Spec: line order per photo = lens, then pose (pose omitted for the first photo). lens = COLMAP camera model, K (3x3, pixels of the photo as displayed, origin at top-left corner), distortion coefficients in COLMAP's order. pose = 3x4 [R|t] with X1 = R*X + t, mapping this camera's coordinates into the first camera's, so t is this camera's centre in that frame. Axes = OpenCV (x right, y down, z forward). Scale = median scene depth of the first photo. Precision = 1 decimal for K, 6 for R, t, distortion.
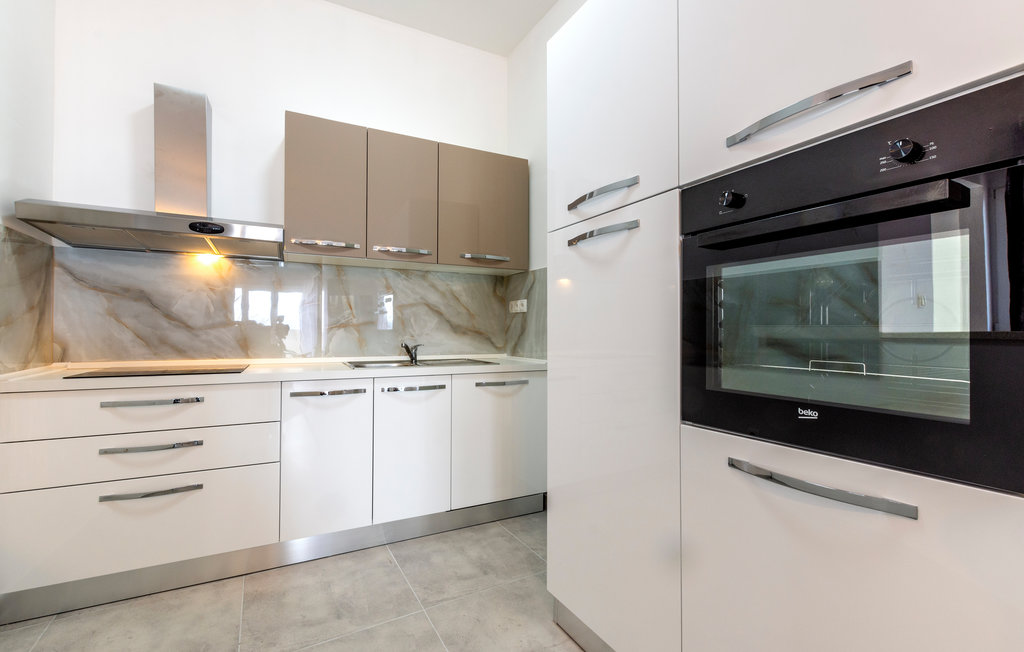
lens RADIAL K [[448.2, 0, 511.9], [0, 448.2, 329.6], [0, 0, 1]] dist [0.000959, -0.000118]
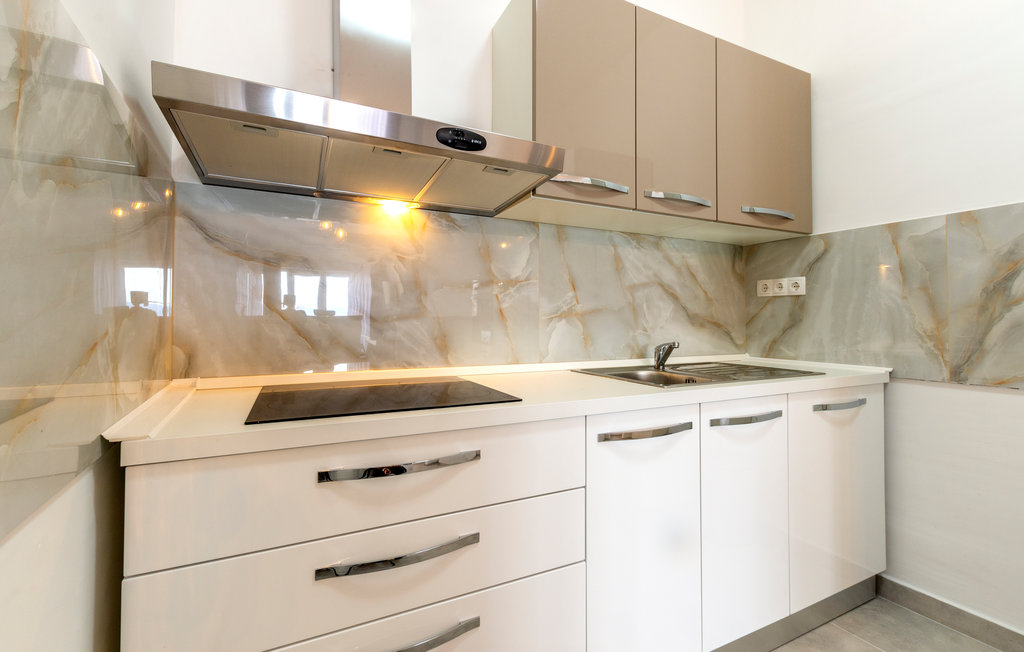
lens RADIAL K [[443.9, 0, 505.4], [0, 443.9, 313.6], [0, 0, 1]] dist [0.002149, 0.000209]
pose [[0.999853, -0.002867, -0.016915, -0.428077], [0.002624, 0.999893, -0.014377, -0.001772], [0.016955, 0.014331, 0.999754, 0.314985]]
